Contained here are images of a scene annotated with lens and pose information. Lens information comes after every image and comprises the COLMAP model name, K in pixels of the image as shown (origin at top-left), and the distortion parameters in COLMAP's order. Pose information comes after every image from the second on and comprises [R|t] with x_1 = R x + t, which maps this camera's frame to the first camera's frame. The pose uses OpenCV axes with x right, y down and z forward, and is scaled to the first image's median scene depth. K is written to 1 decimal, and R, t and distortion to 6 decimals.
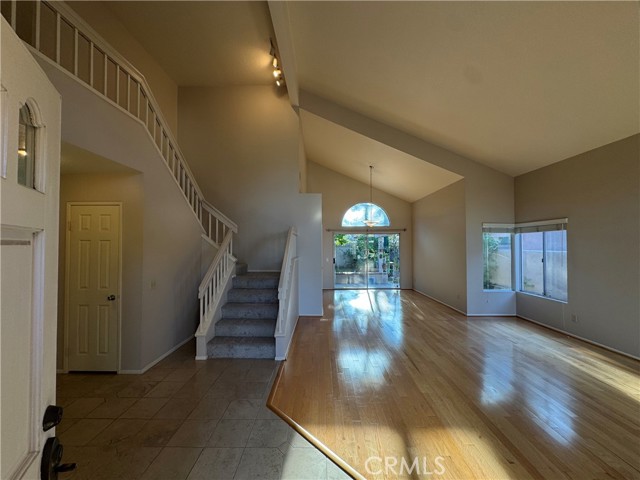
lens RADIAL K [[254.7, 0, 317.1], [0, 254.7, 239.3], [0, 0, 1]] dist [-0.005339, 0.001017]
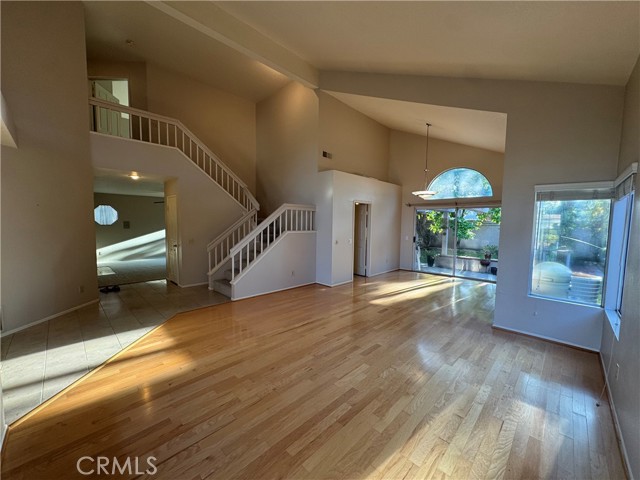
lens RADIAL K [[254.7, 0, 317.3], [0, 254.7, 240.9], [0, 0, 1]] dist [-0.005339, 0.001017]
pose [[0.725741, 0.064266, -0.684960, 0.698976], [-0.000880, 0.995713, 0.092490, 0.011592], [0.687967, -0.066521, 0.722686, 0.205482]]
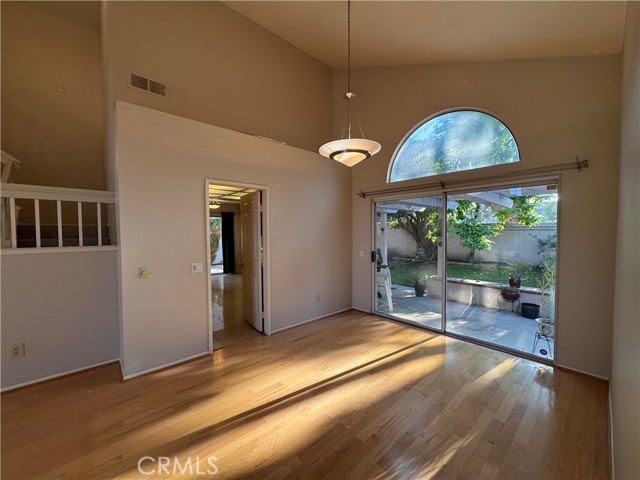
lens RADIAL K [[254.7, 0, 317.9], [0, 254.7, 240.4], [0, 0, 1]] dist [-0.005339, 0.001017]
pose [[0.679126, 0.025148, -0.733591, 0.574299], [0.020828, 0.998350, 0.053505, 0.039965], [0.733726, -0.051616, 0.677482, 0.965996]]
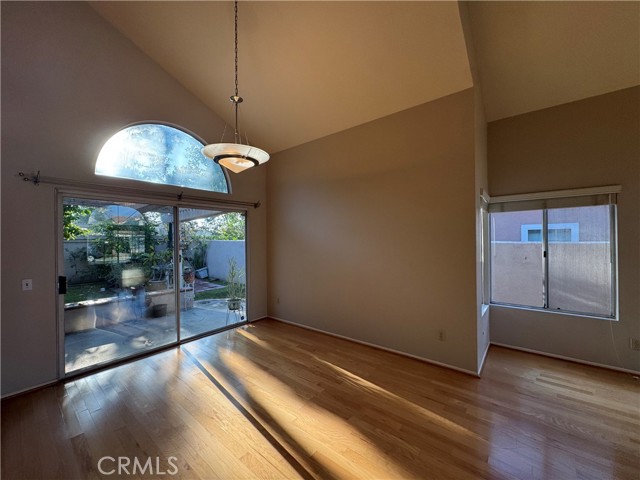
lens RADIAL K [[254.7, 0, 319.7], [0, 254.7, 239.3], [0, 0, 1]] dist [-0.005339, 0.001017]
pose [[0.613284, -0.002935, 0.789857, 0.030479], [-0.009328, 0.999896, 0.010958, 0.039510], [-0.789807, -0.014088, 0.613193, 0.945581]]
